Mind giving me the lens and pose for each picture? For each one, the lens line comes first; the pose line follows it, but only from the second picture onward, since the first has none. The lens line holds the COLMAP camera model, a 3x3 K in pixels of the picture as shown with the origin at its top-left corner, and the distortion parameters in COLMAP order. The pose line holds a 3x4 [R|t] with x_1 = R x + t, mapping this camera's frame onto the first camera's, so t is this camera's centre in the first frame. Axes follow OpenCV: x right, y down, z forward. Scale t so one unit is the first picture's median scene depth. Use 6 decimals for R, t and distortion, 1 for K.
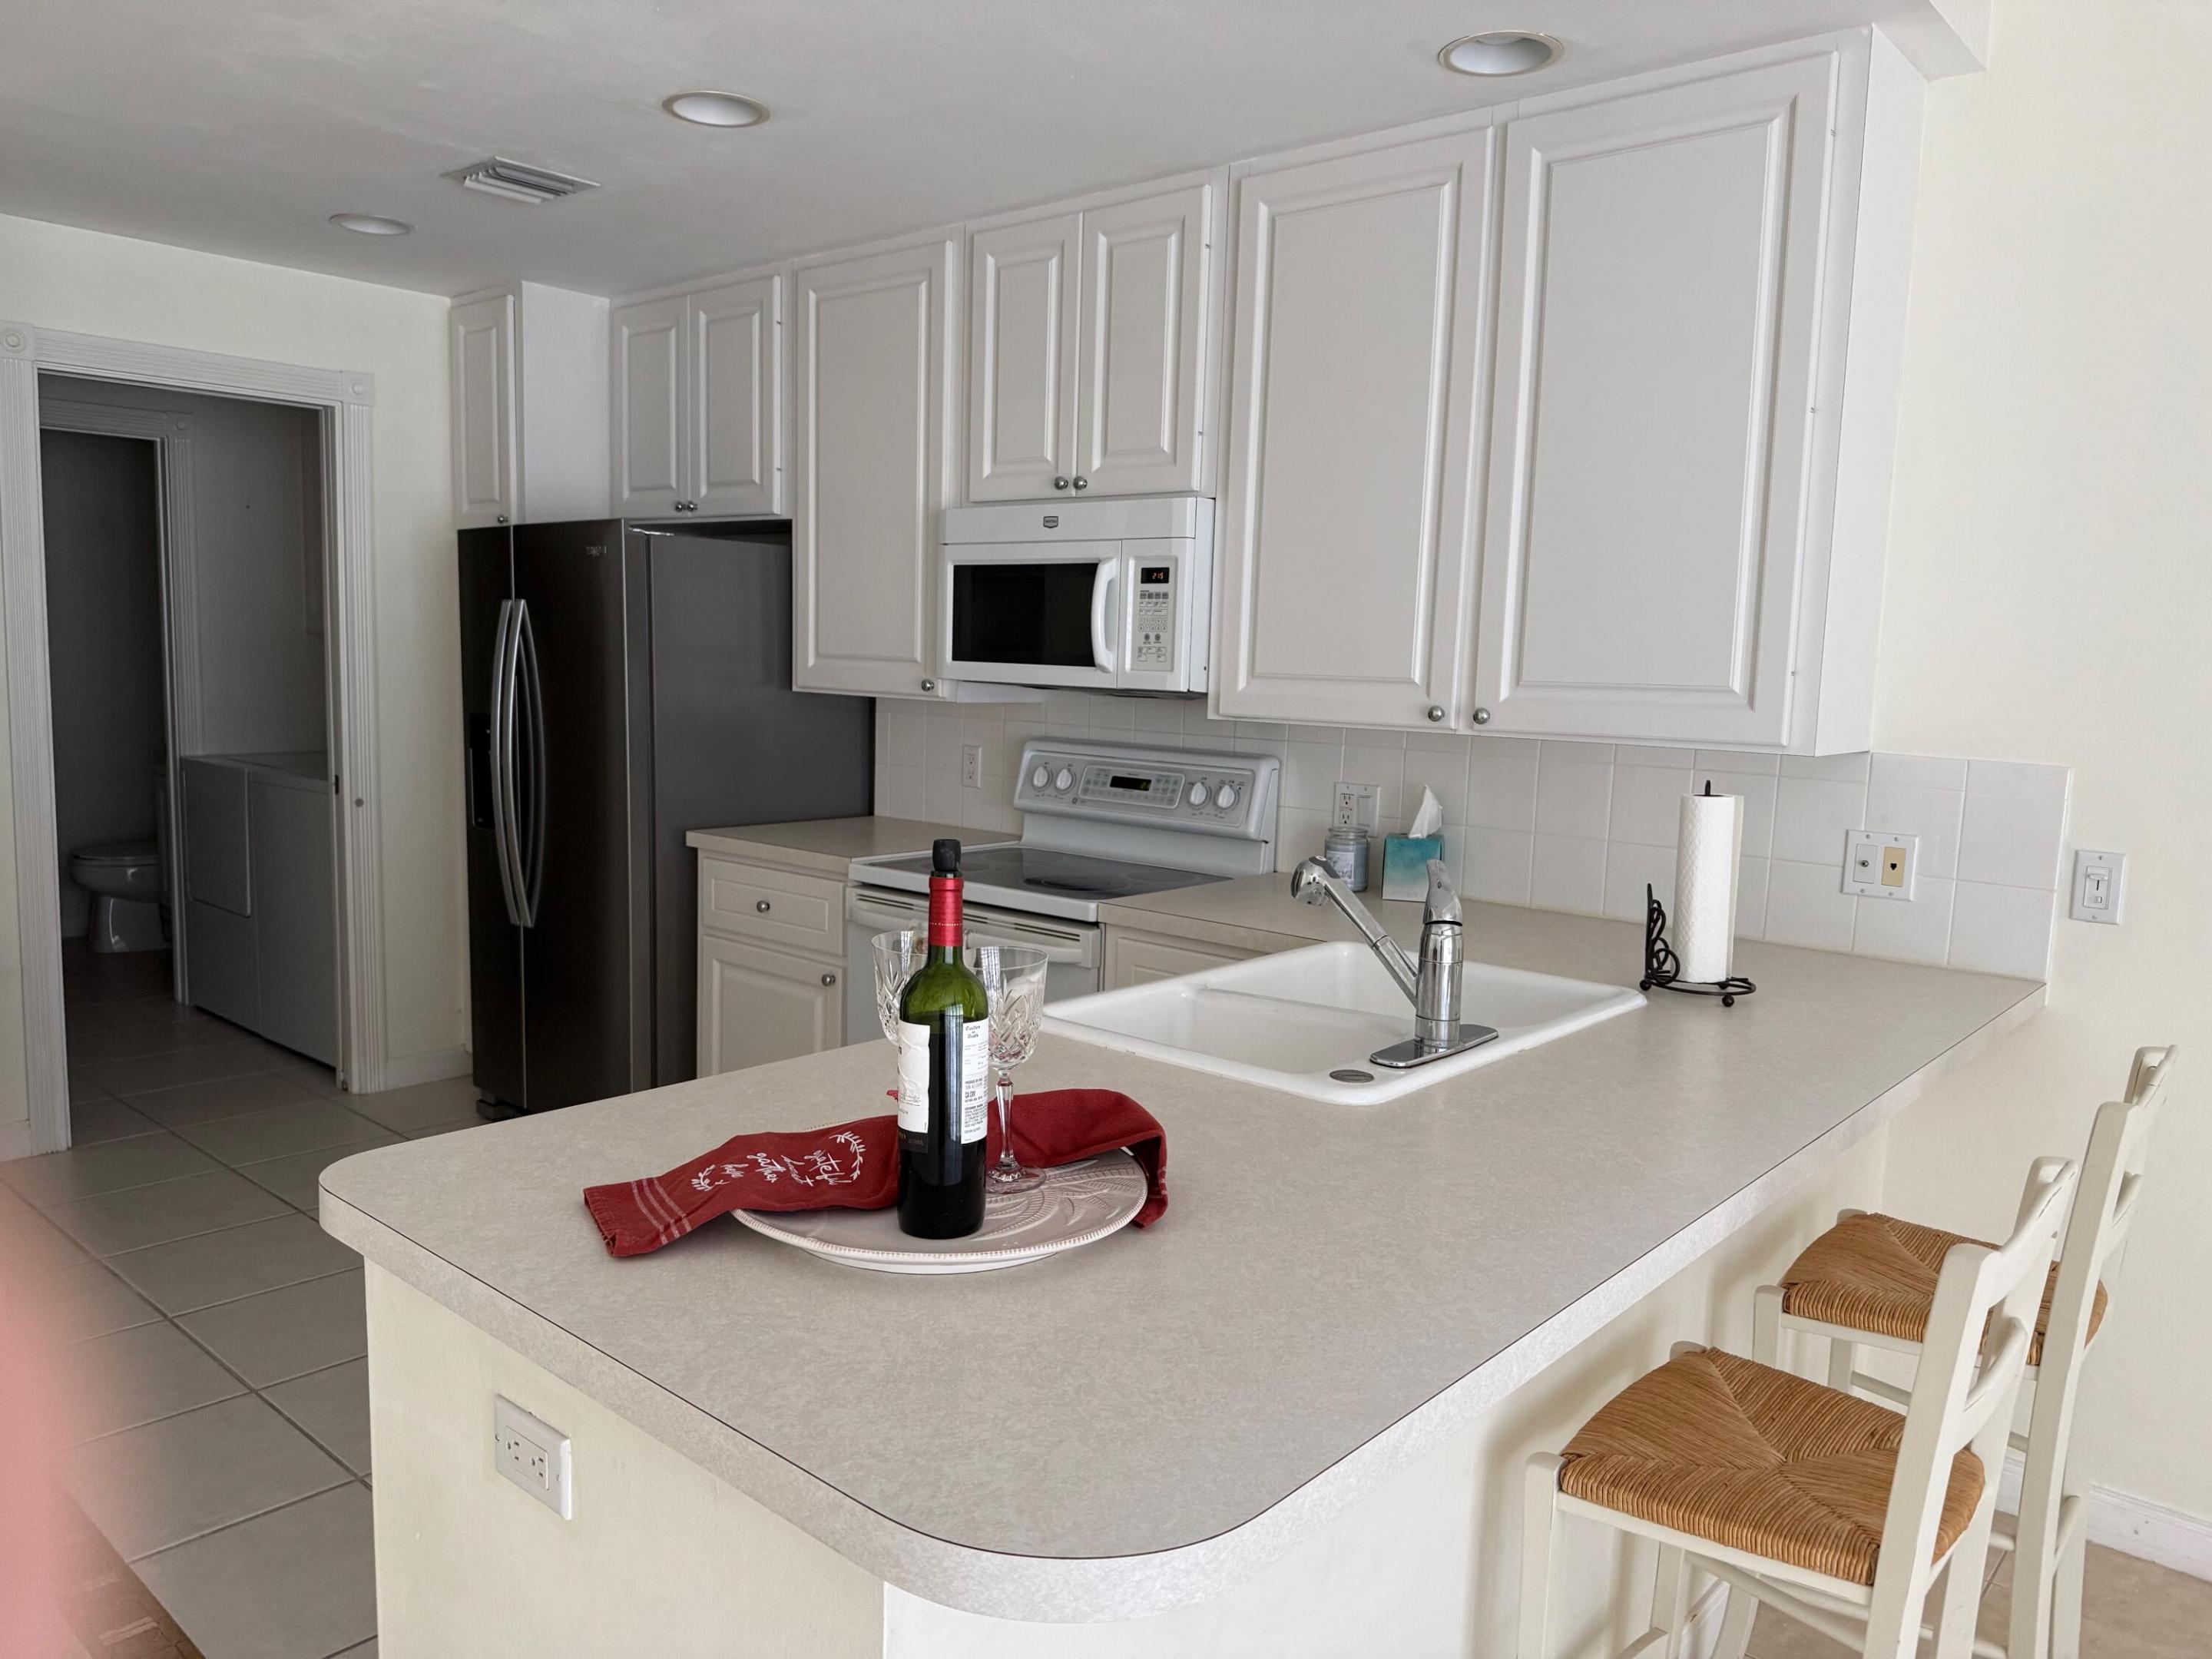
lens RADIAL K [[1515.2, 0, 1106.0], [0, 1515.2, 829.5], [0, 0, 1]] dist [0.169063, -0.295179]
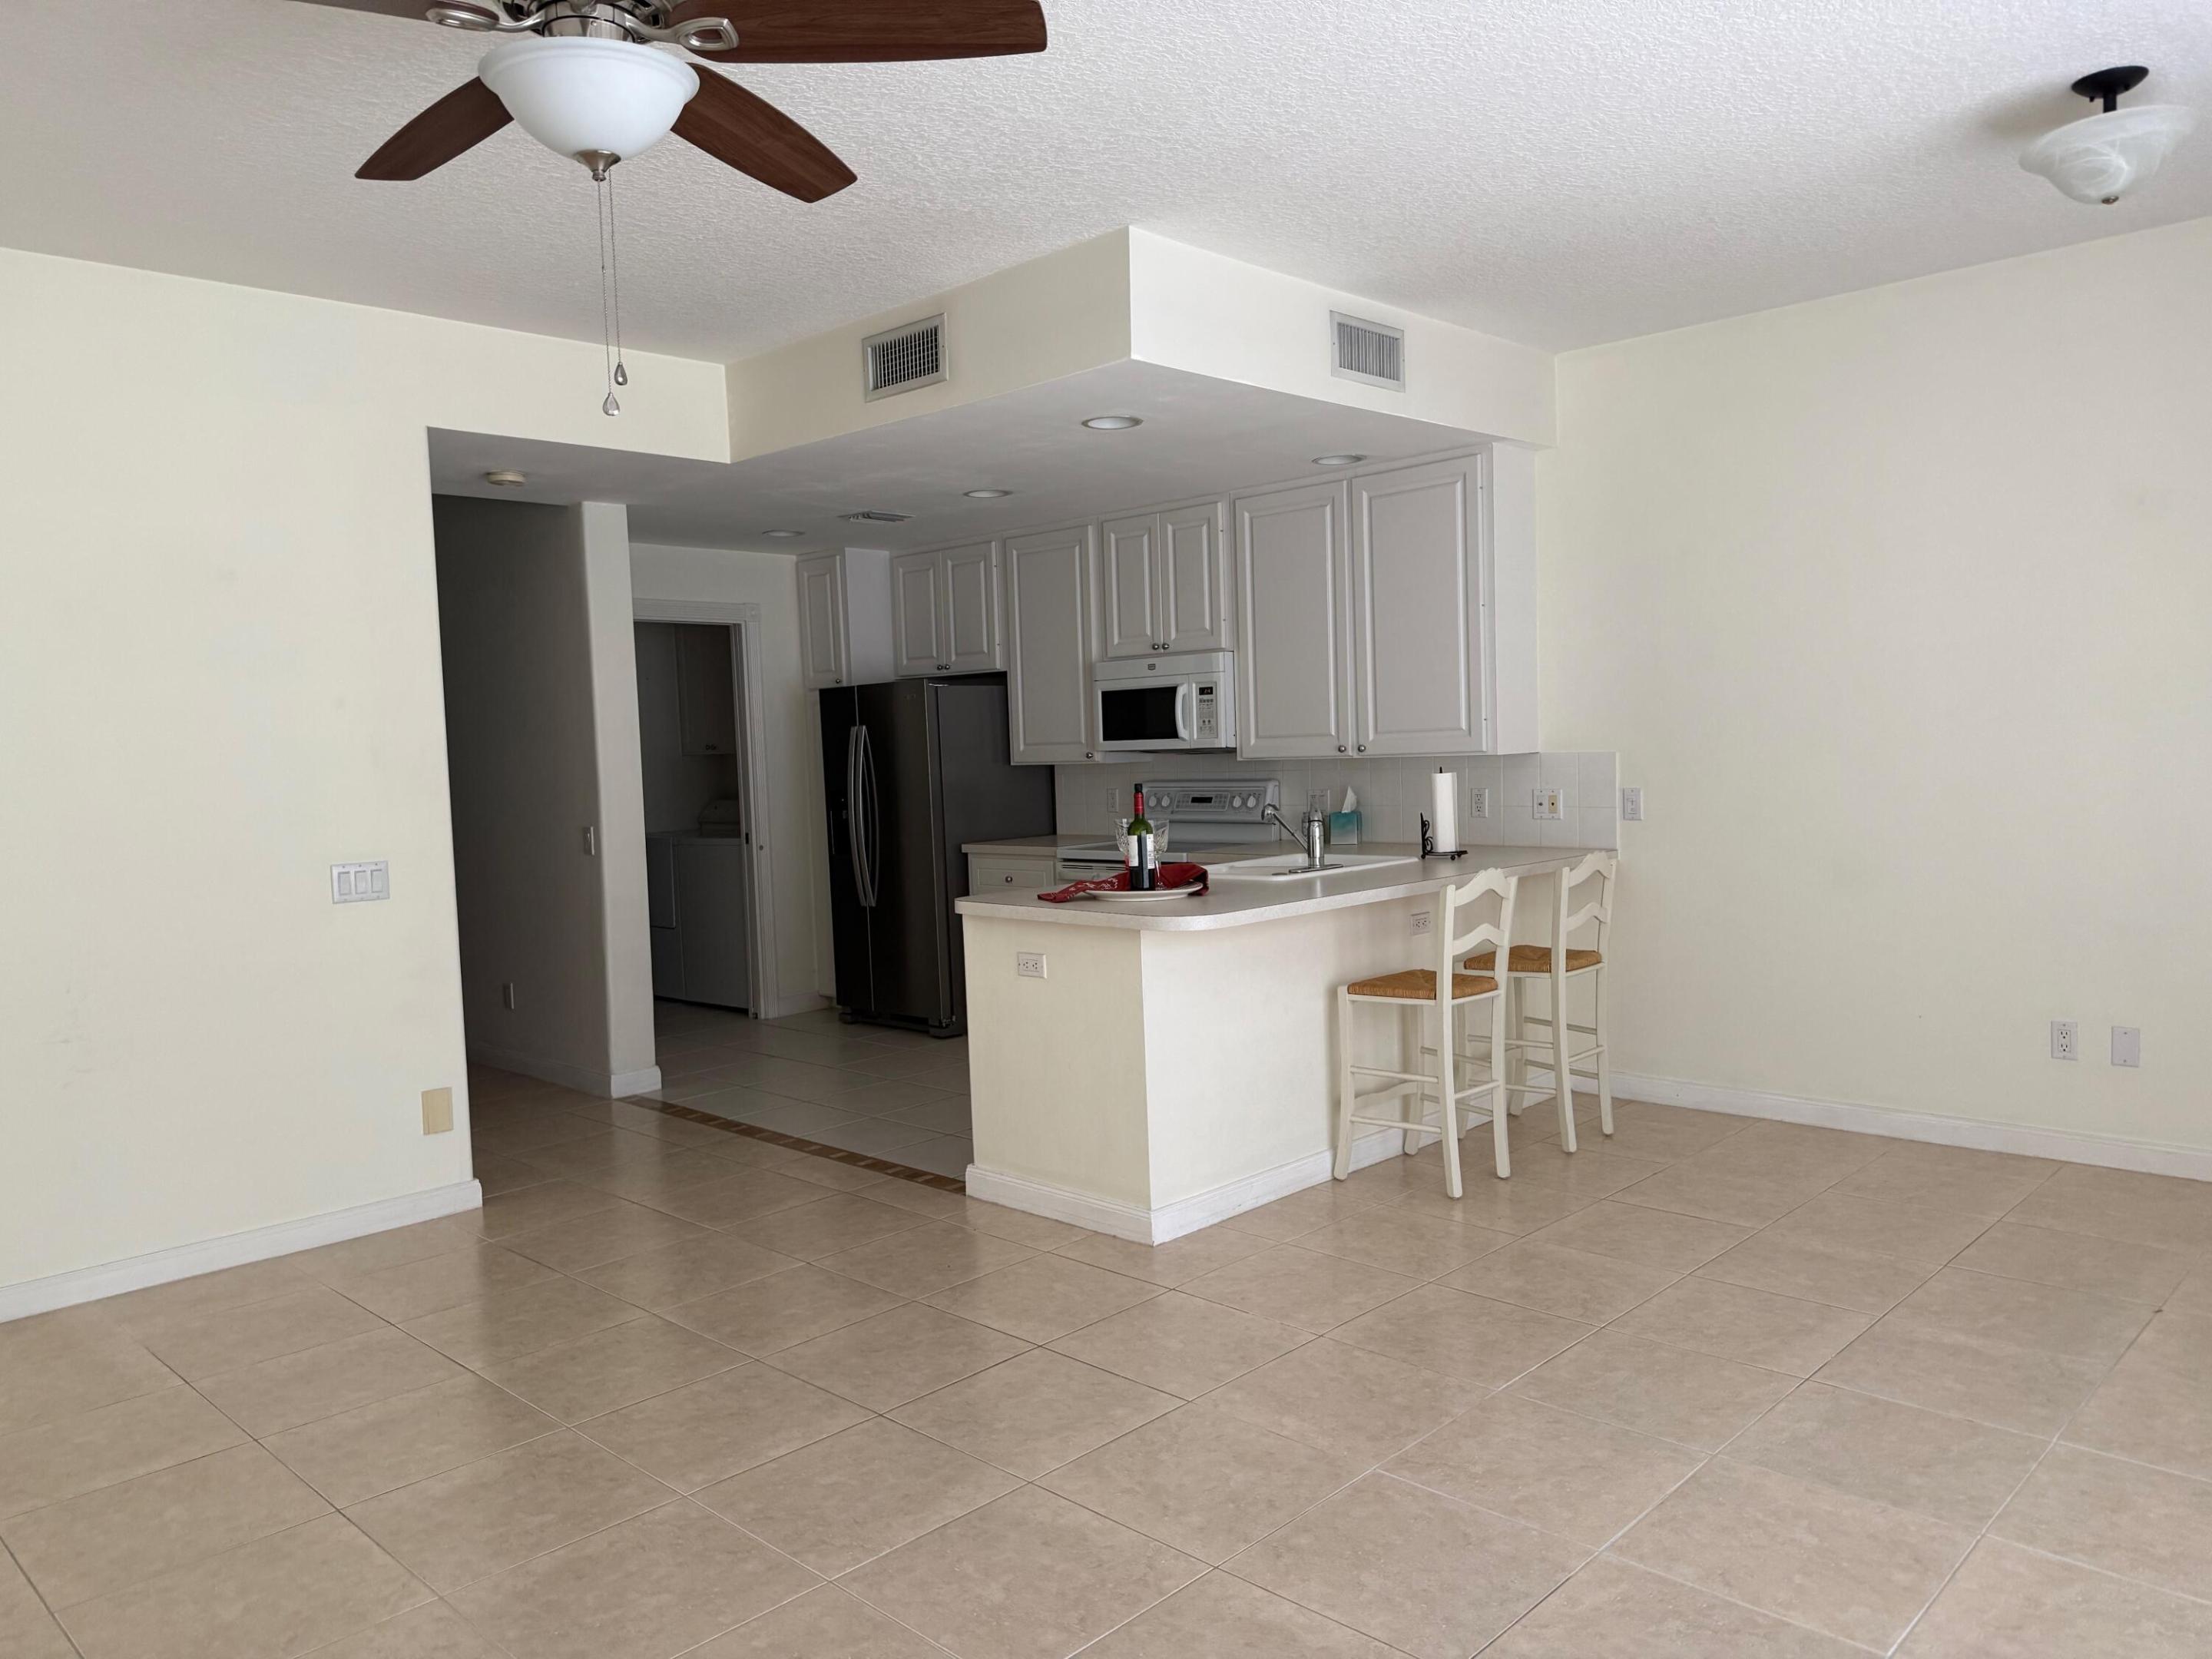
lens RADIAL K [[1515.2, 0, 1106.0], [0, 1515.2, 829.5], [0, 0, 1]] dist [0.169063, -0.295179]
pose [[0.996259, -0.062465, -0.059716, 0.008434], [0.058870, 0.996451, -0.060166, 0.116830], [0.063262, 0.056425, 0.996401, -0.907720]]
